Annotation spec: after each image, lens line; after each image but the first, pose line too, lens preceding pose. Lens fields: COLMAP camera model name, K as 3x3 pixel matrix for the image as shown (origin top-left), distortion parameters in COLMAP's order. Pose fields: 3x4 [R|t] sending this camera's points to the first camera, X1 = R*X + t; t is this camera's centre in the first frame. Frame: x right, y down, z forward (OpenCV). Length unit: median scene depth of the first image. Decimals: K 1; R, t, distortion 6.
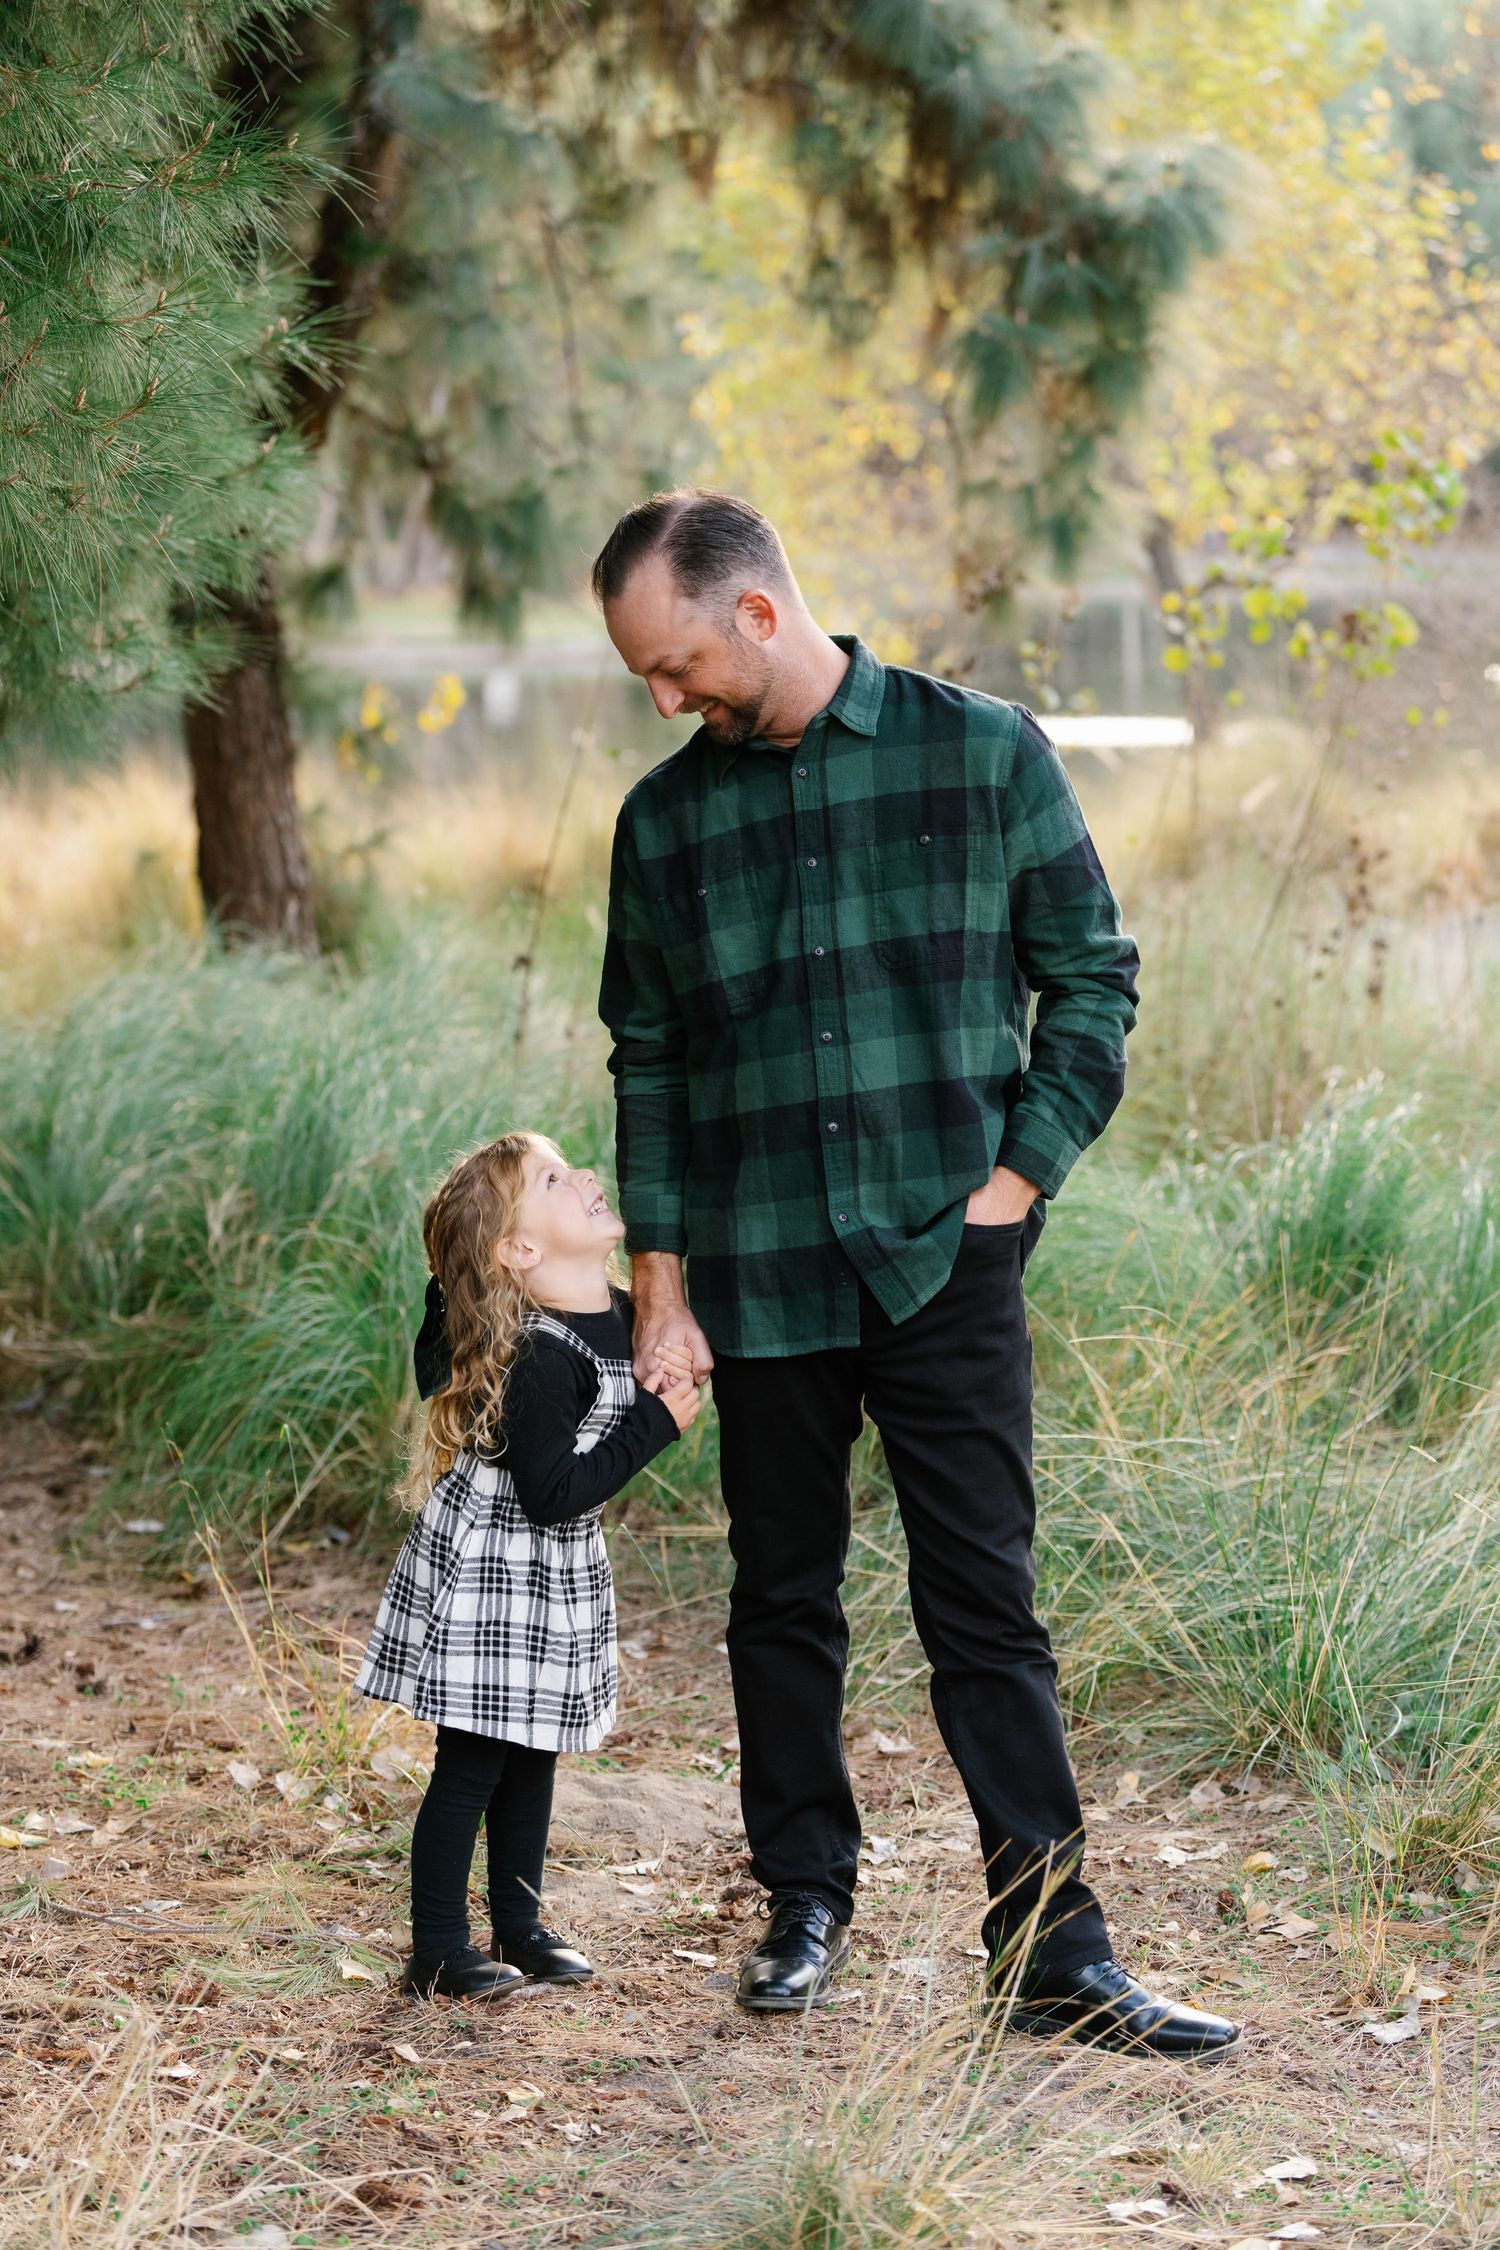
lens RADIAL K [[4627.7, 0, 846.2], [0, 4627.7, 1123.3], [0, 0, 1]] dist [-0.017961, -0.051168]
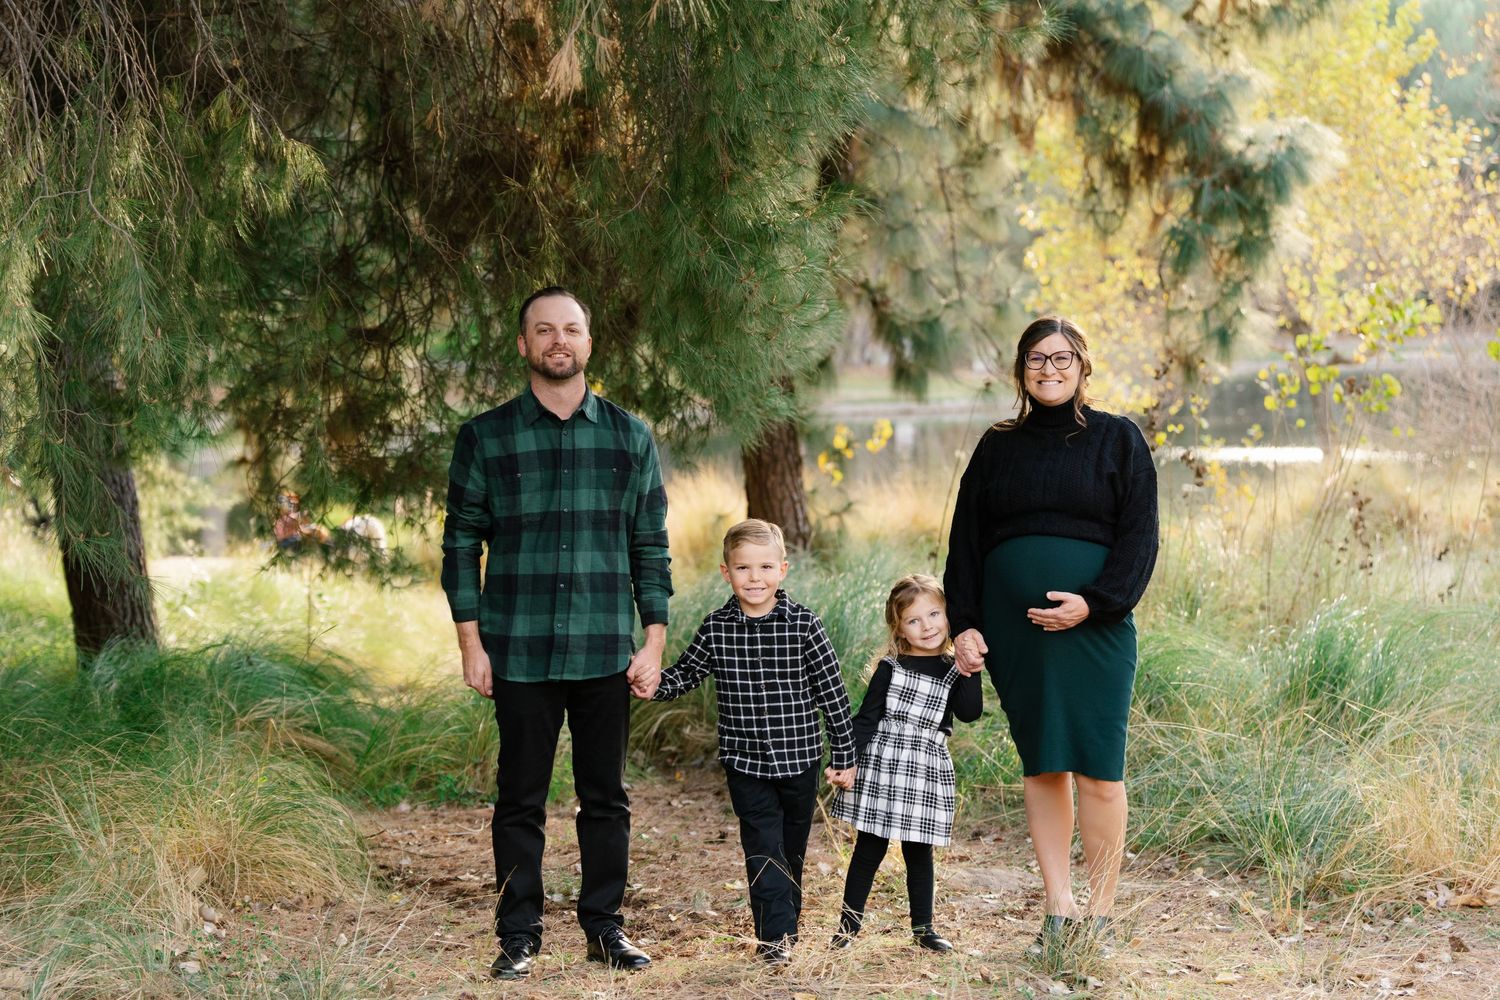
lens RADIAL K [[3085.1, 0, 750.0], [0, 3085.1, 500.0], [0, 0, 1]] dist [-0.017961, -0.051168]
pose [[0.992430, -0.004548, -0.122726, 0.010104], [-0.004312, 0.997407, -0.071832, 0.024544], [0.122735, 0.071817, 0.989838, -0.218341]]
